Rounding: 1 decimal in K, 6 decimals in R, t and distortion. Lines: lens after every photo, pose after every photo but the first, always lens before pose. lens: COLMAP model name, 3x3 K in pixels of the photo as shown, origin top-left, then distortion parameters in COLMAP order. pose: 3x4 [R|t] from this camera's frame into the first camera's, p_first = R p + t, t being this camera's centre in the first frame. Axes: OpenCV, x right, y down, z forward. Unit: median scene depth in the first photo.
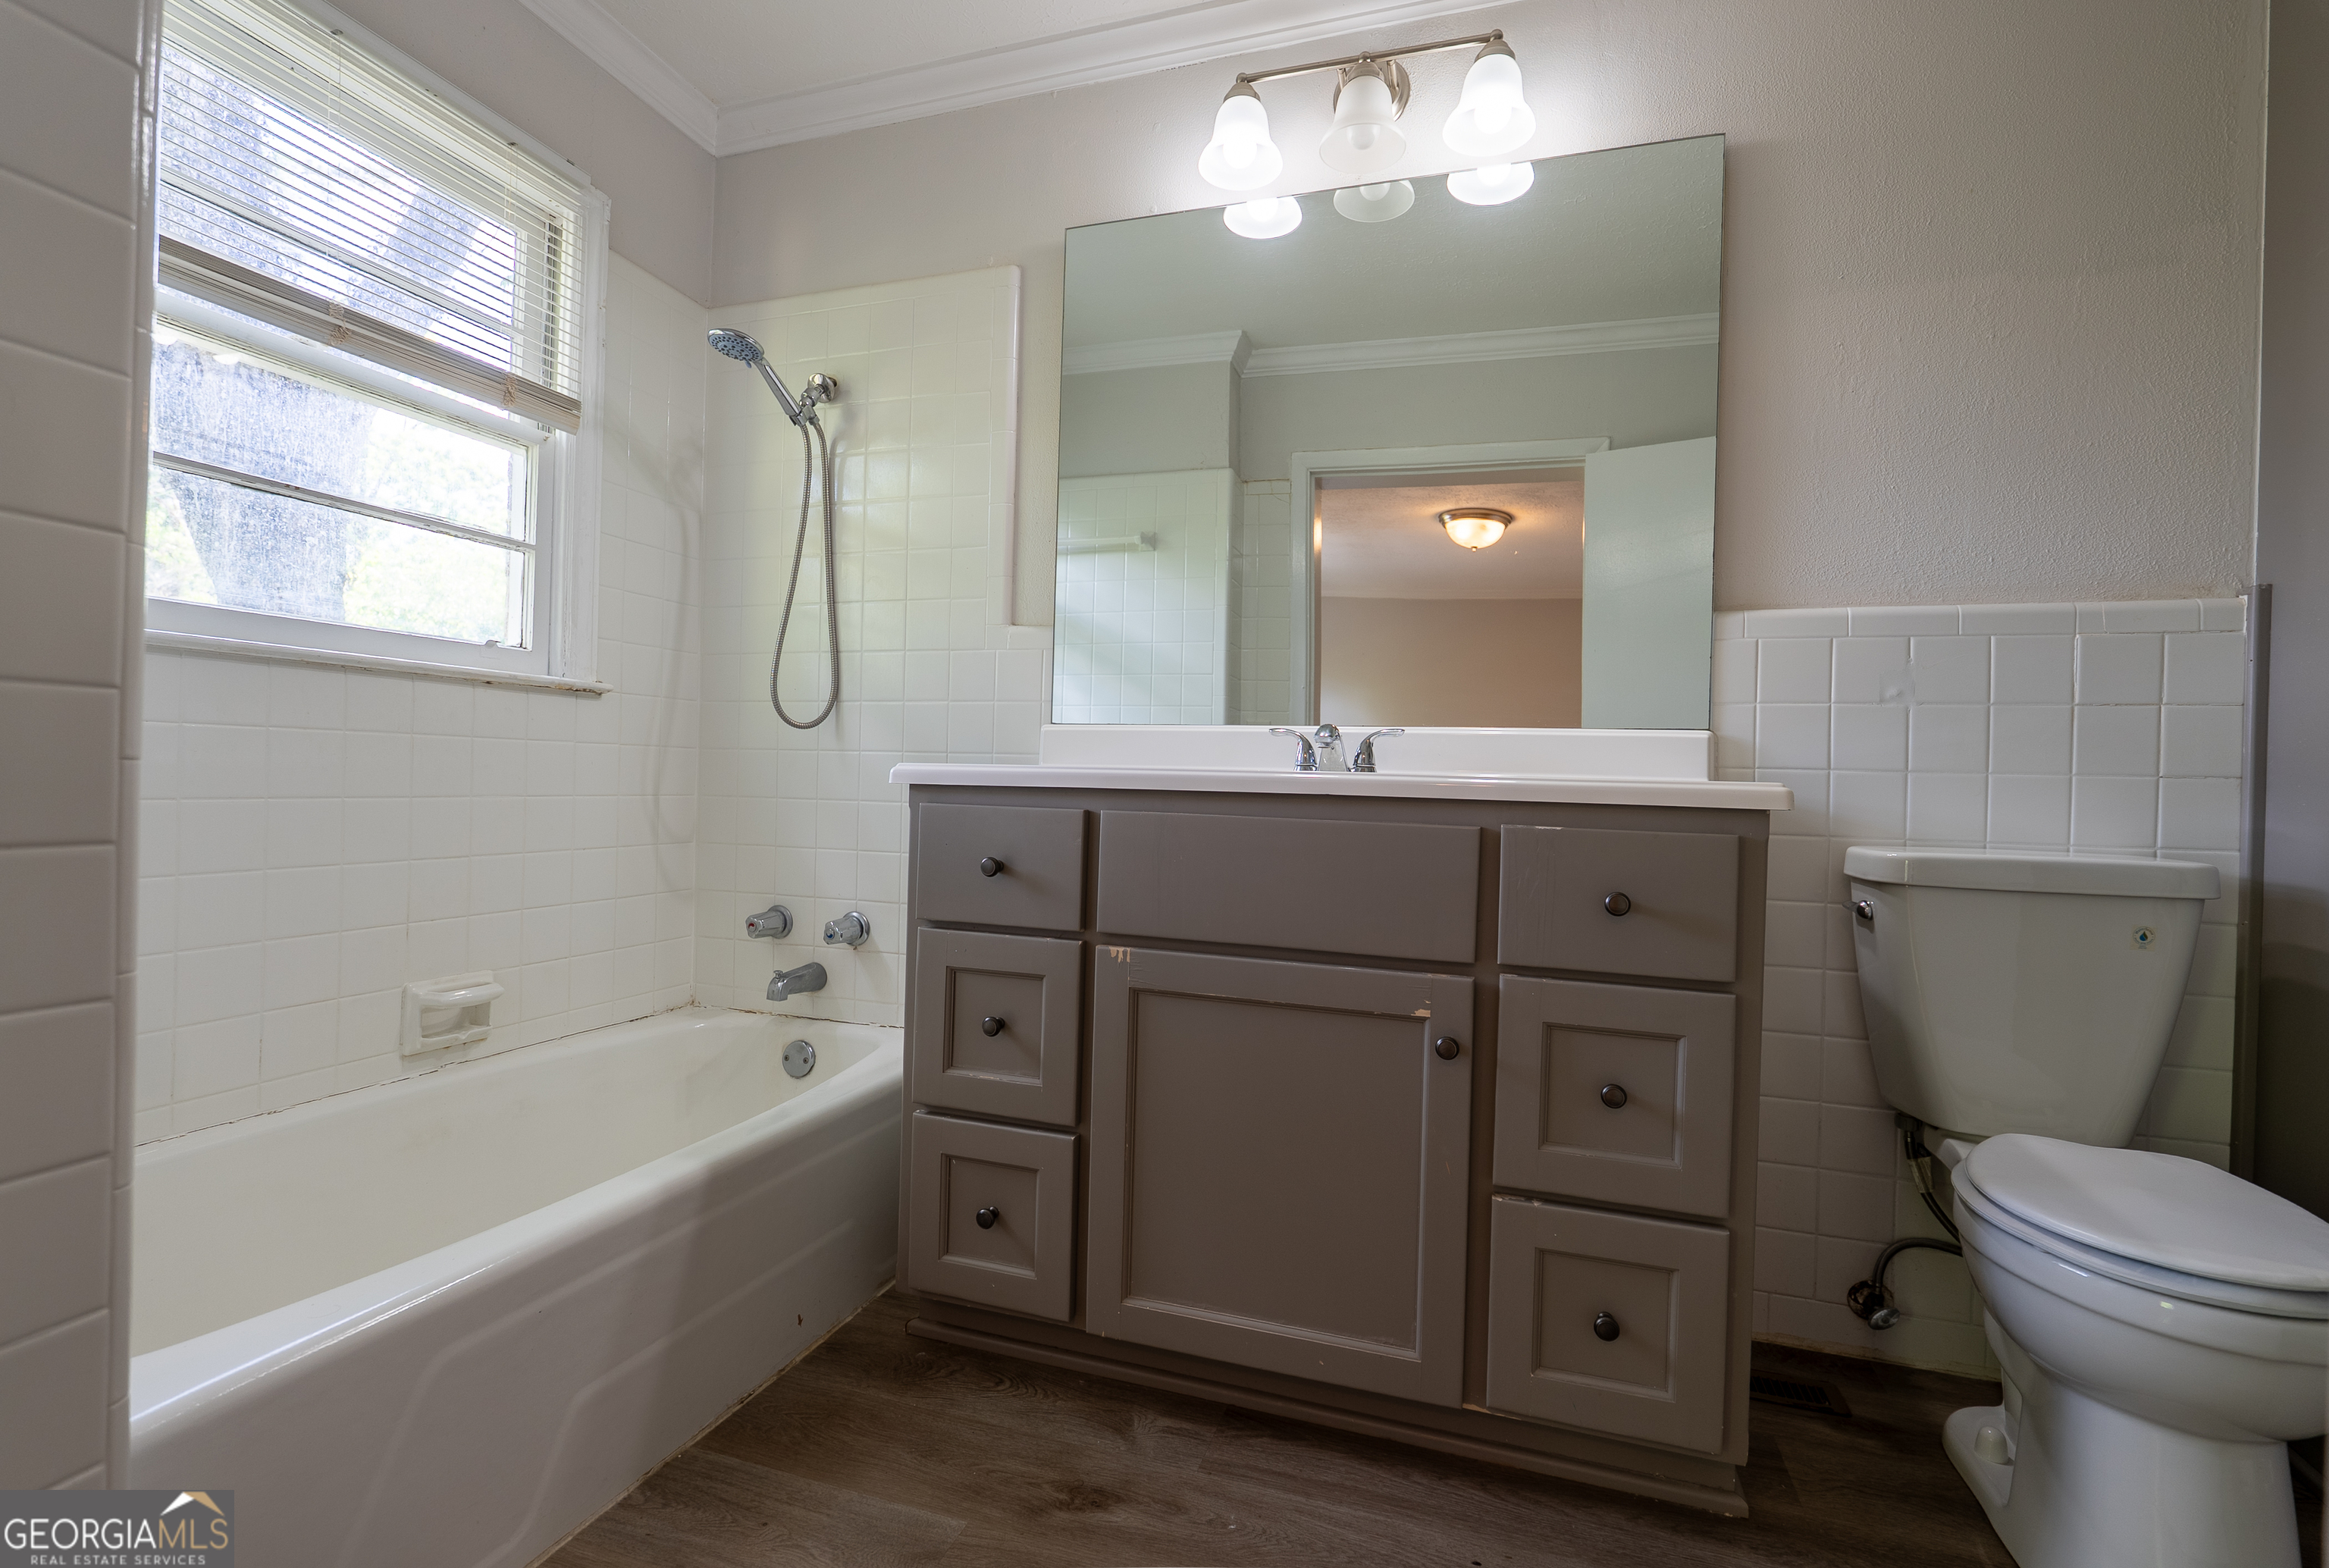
lens RADIAL K [[1043.5, 0, 1164.5], [0, 1043.5, 784.0], [0, 0, 1]] dist [-0.008580, -0.000064]
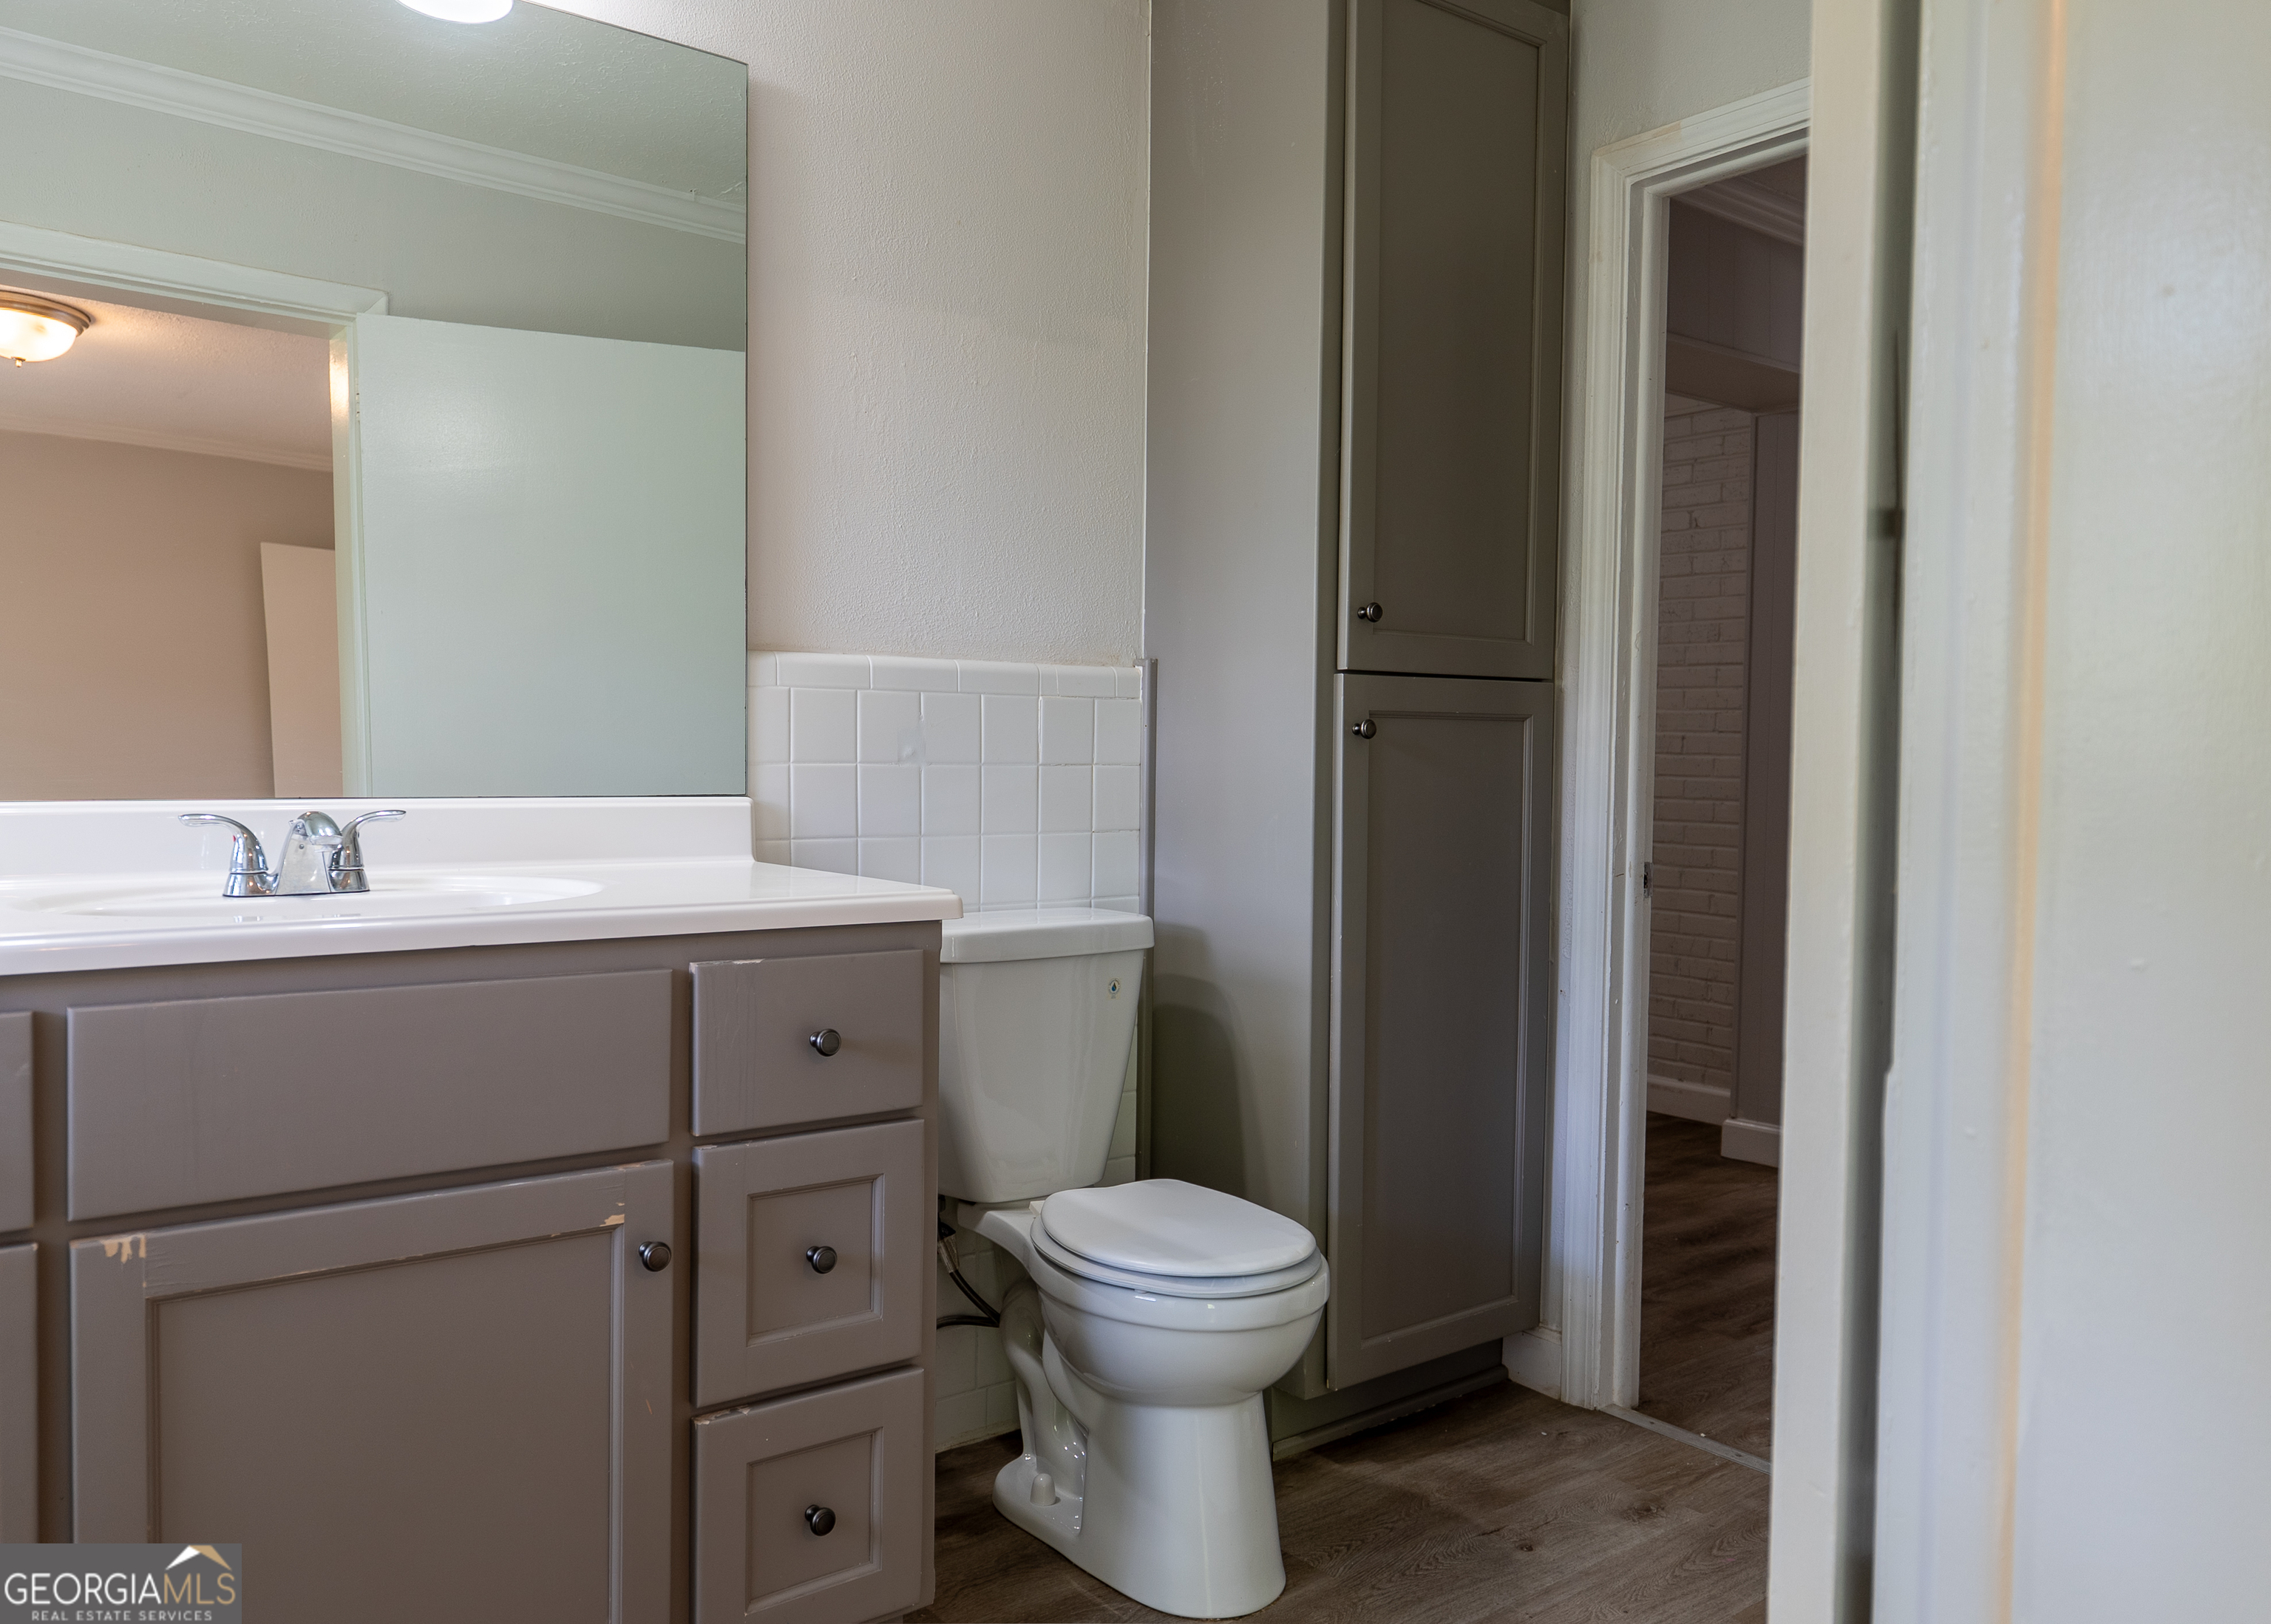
lens RADIAL K [[1649.5, 0, 1104.6], [0, 1649.5, 812.0], [0, 0, 1]] dist [0.000566, -0.002606]
pose [[0.562504, -0.046687, 0.825475, -0.465439], [0.004656, 0.998567, 0.053304, -0.123582], [-0.826781, -0.026140, 0.561916, 0.025949]]
